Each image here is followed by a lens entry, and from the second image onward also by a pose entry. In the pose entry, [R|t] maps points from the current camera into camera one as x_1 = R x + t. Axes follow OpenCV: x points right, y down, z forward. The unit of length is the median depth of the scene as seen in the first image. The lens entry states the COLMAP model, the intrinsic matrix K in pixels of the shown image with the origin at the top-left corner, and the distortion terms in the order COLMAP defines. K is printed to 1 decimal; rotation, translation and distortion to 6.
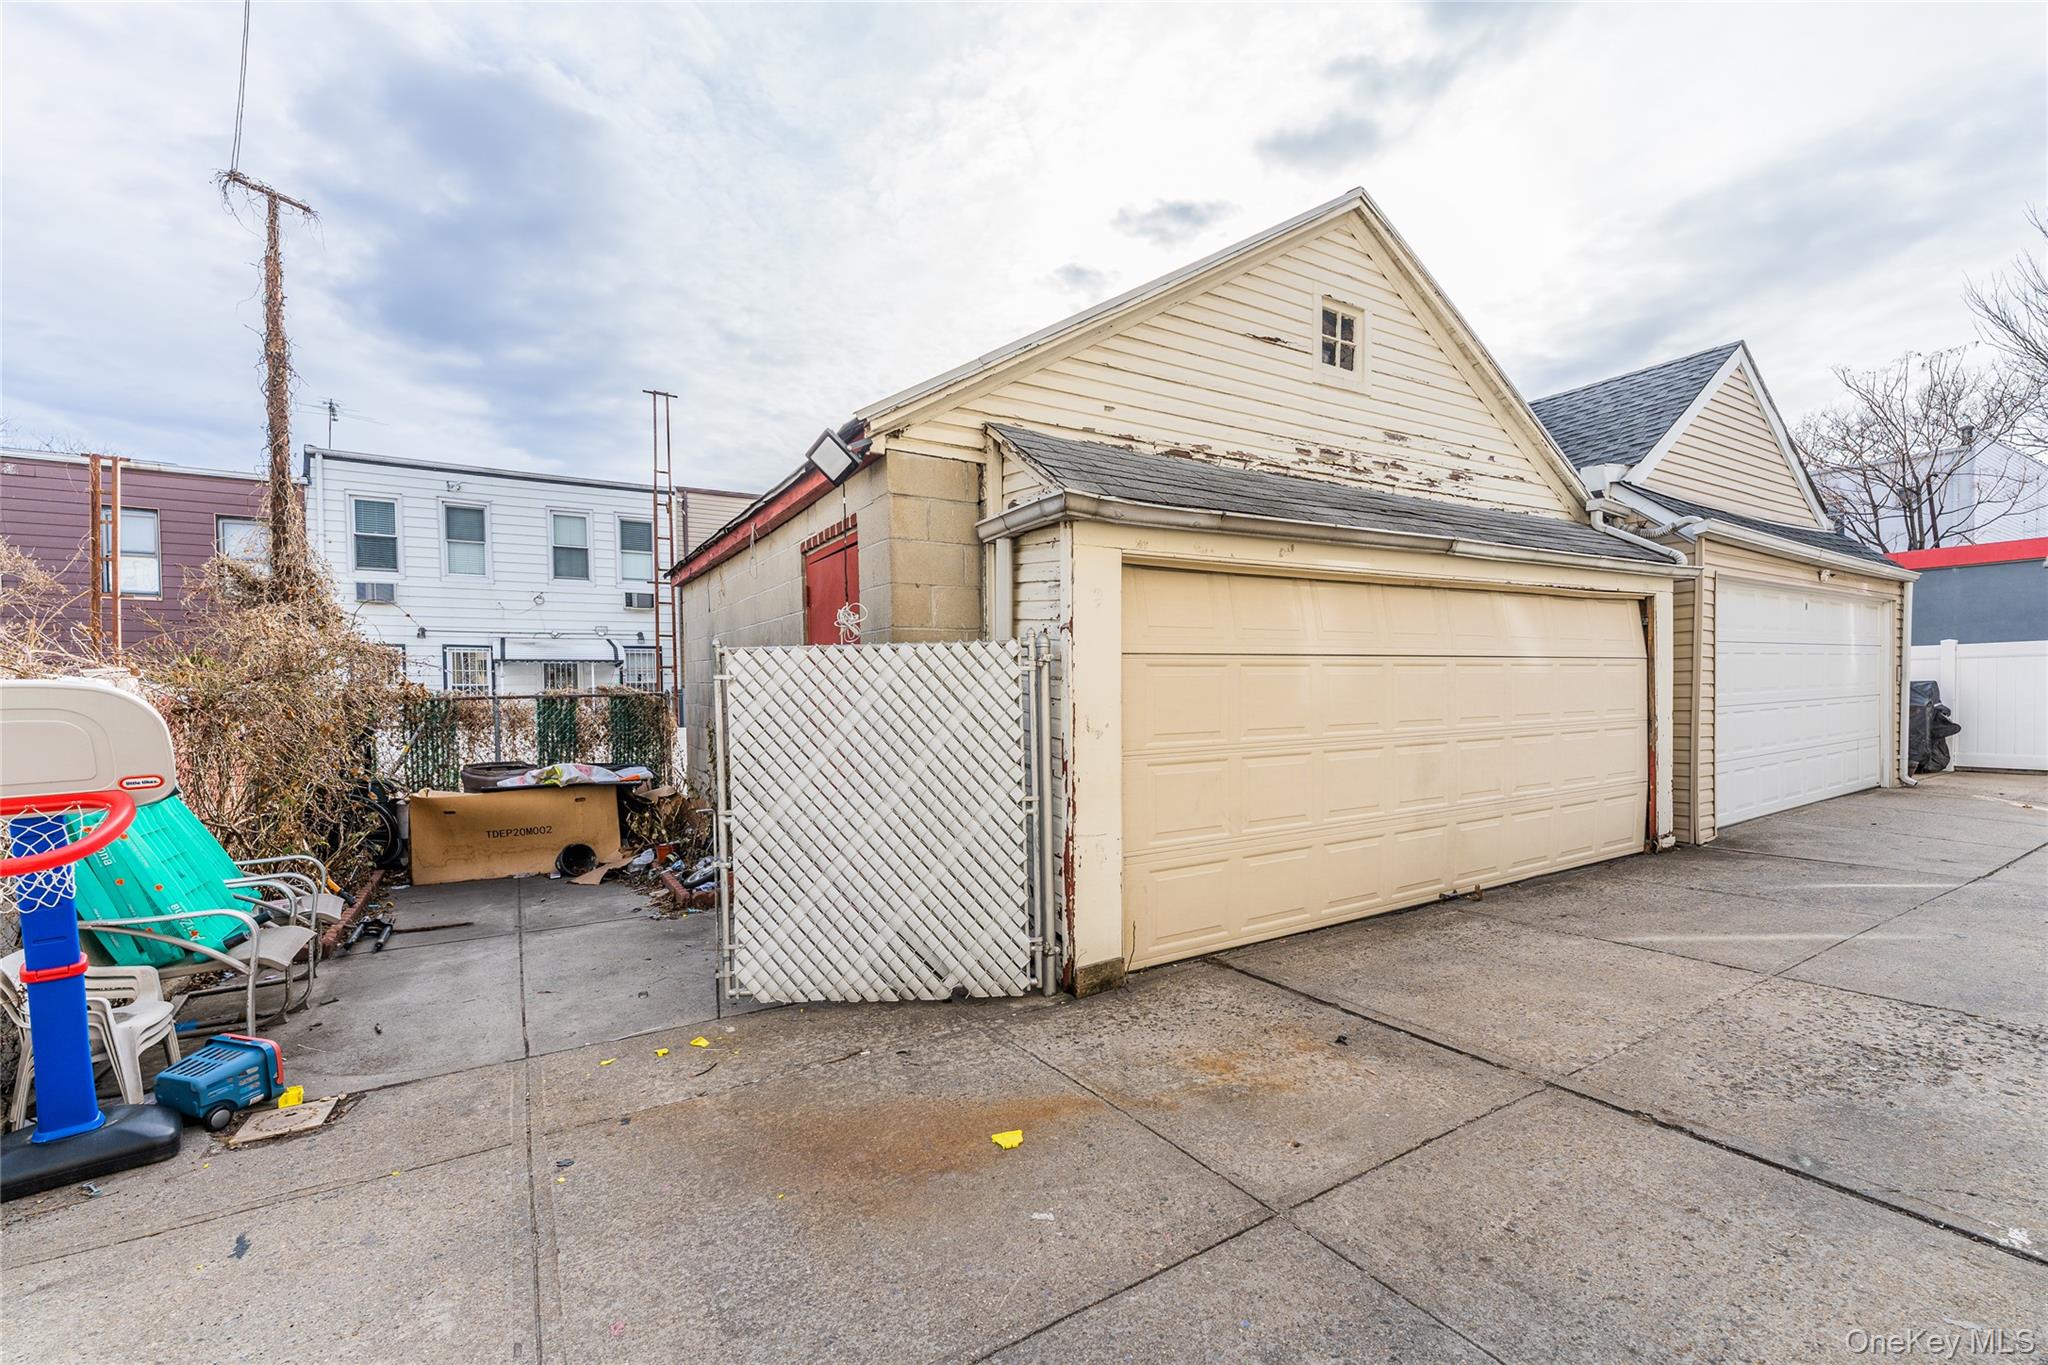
lens RADIAL K [[840.0, 0, 1061.3], [0, 840.0, 717.4], [0, 0, 1]] dist [-0.005066, 0.001227]
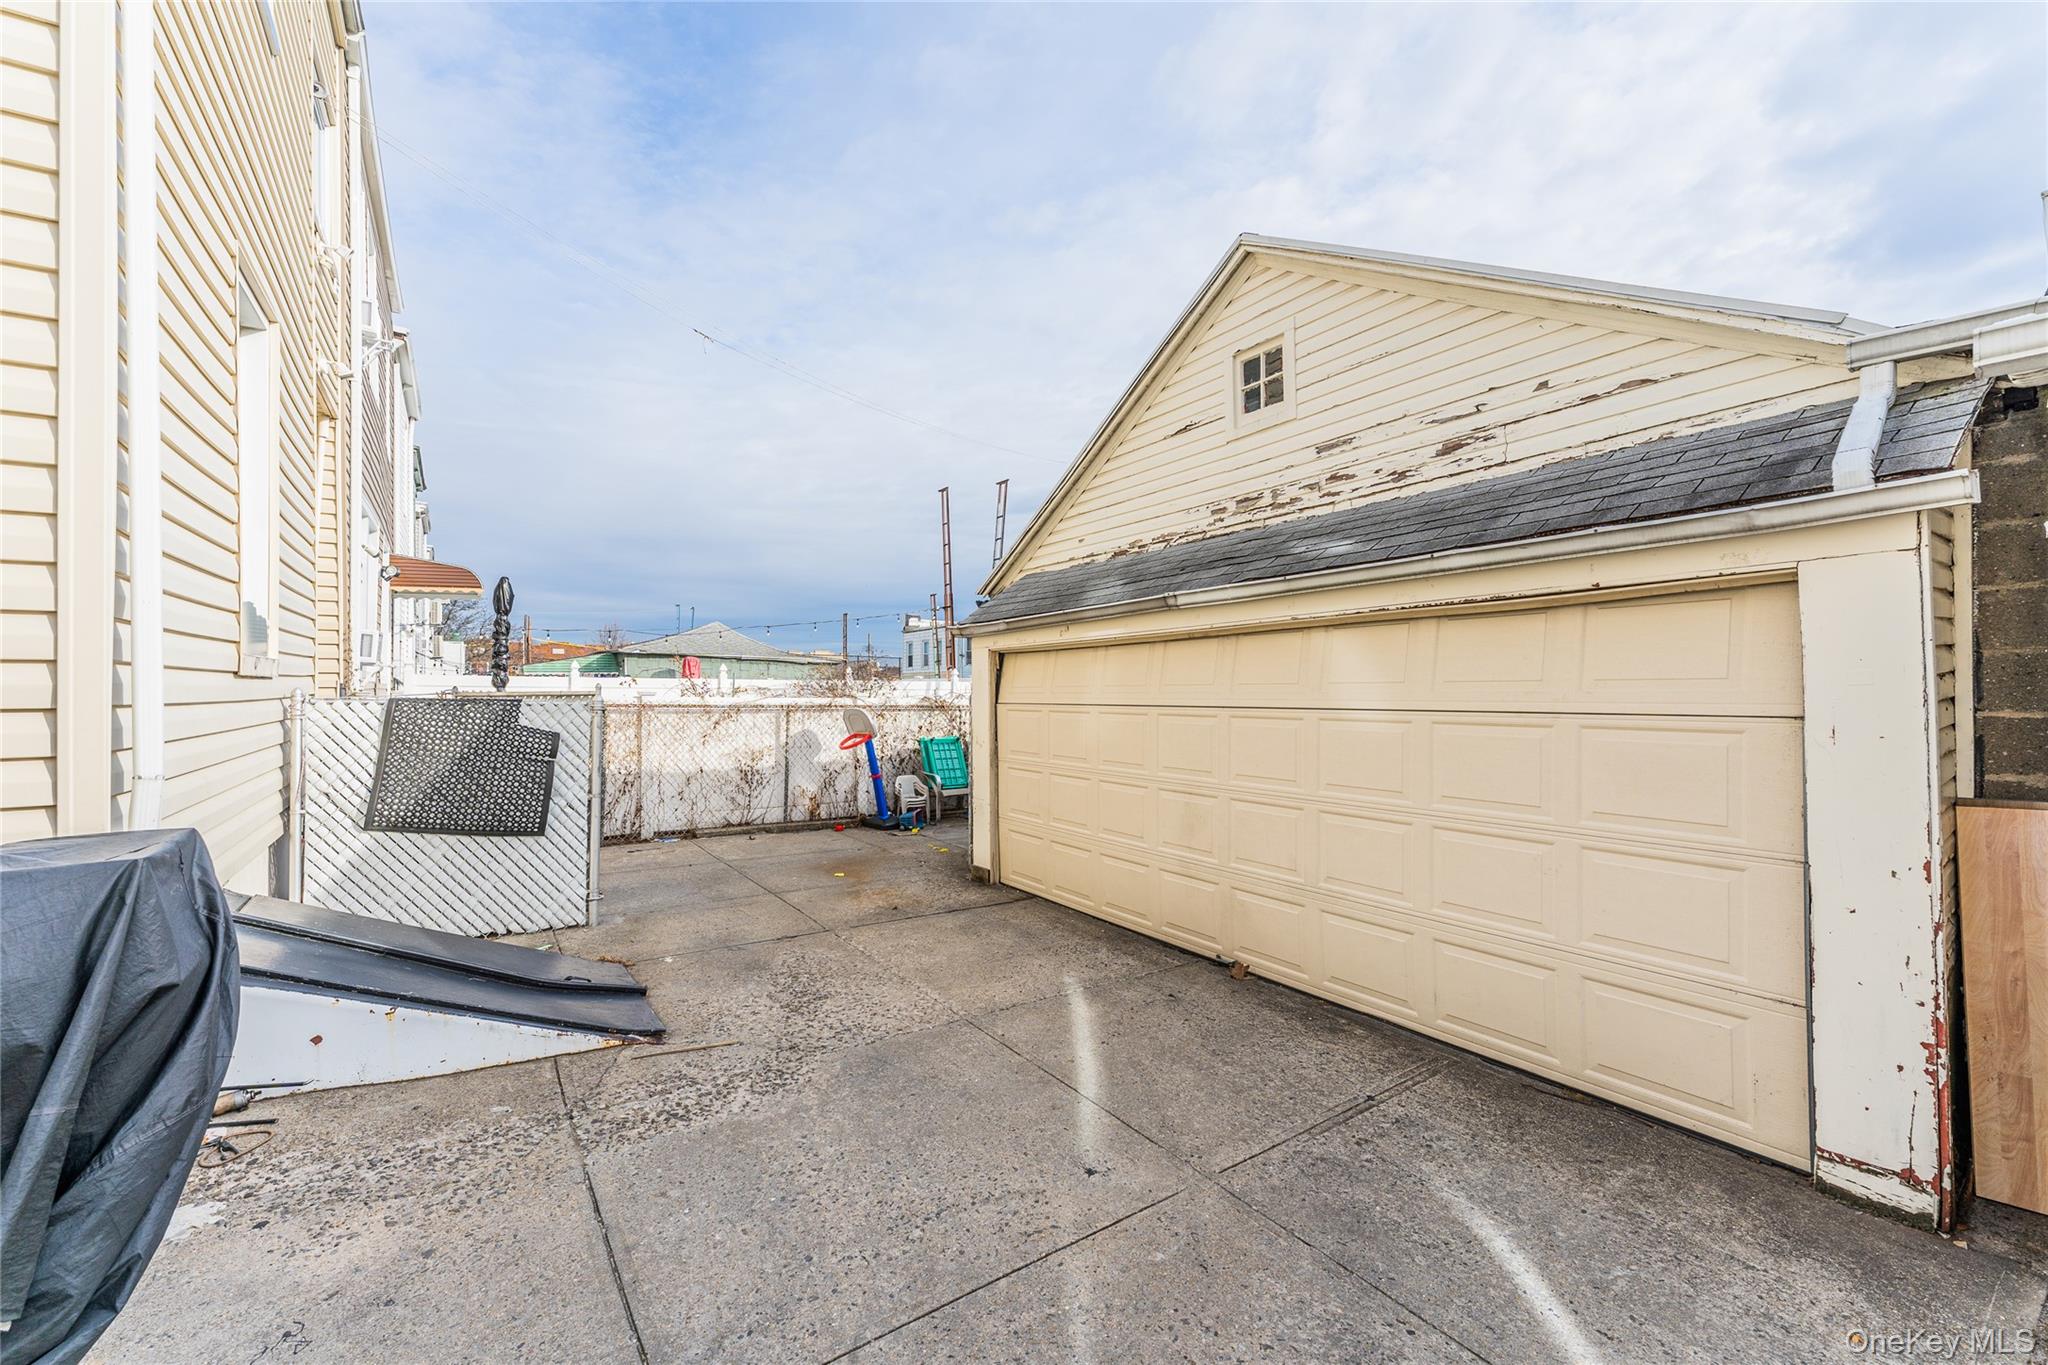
lens RADIAL K [[840.0, 0, 1023.7], [0, 840.0, 688.0], [0, 0, 1]] dist [-0.005066, 0.001227]
pose [[0.033706, 0.016421, -0.999297, 1.501400], [-0.025454, 0.999555, 0.015566, -0.110991], [0.999108, 0.024911, 0.034109, 0.794643]]
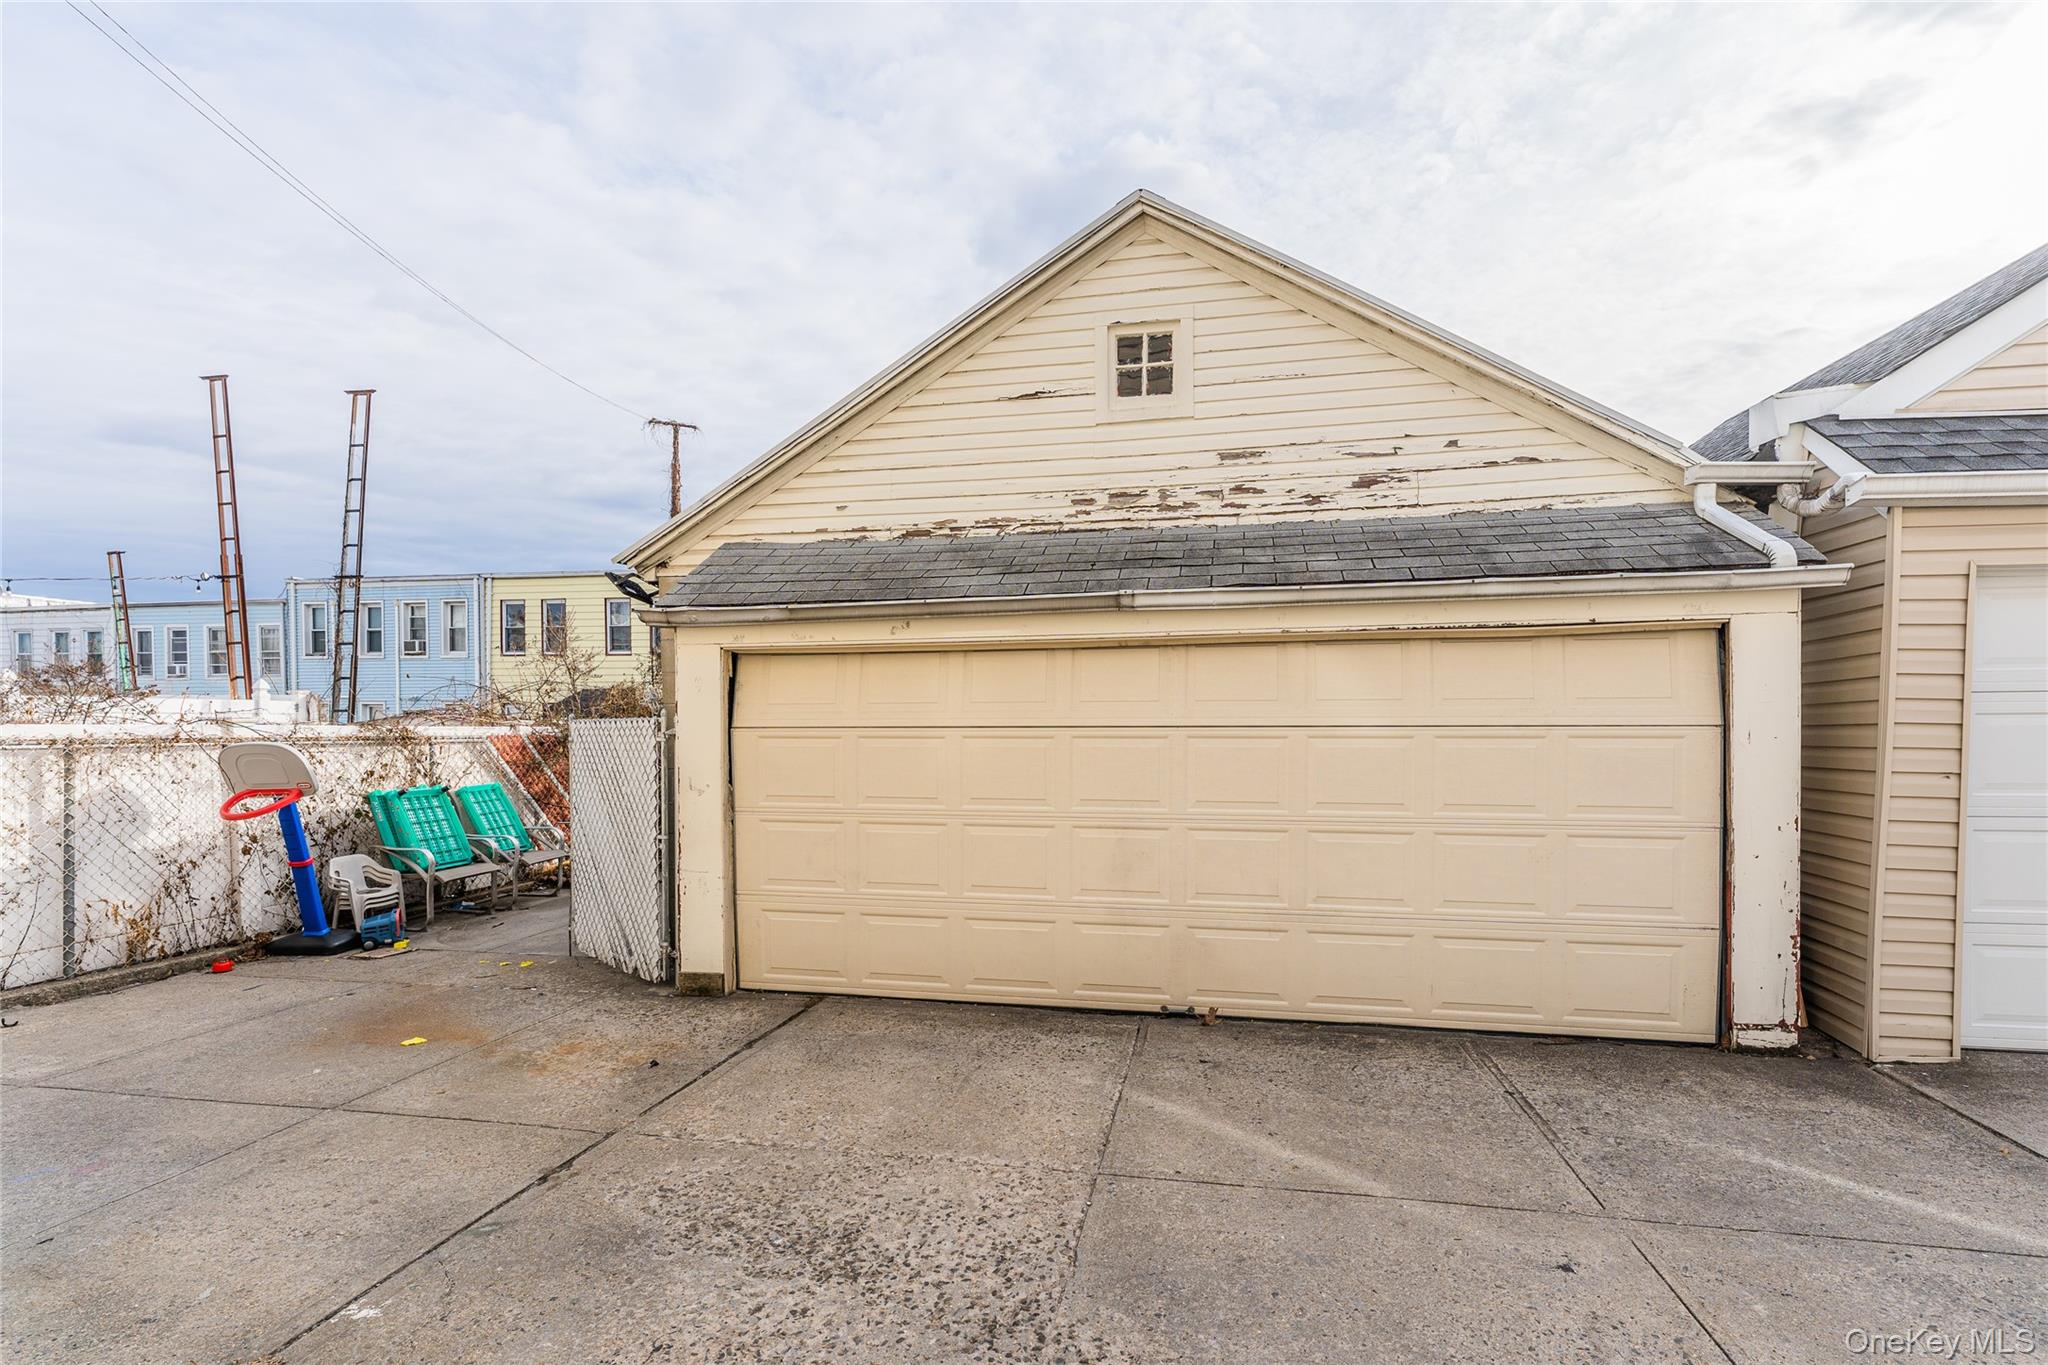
lens RADIAL K [[888.1, 0, 1094.4], [0, 888.1, 739.8], [0, 0, 1]] dist [0.000592, 0.000036]
pose [[0.749676, 0.034482, -0.660907, 1.058624], [-0.030843, 0.999377, 0.017157, -0.077544], [0.661086, 0.007522, 0.750272, 0.299544]]
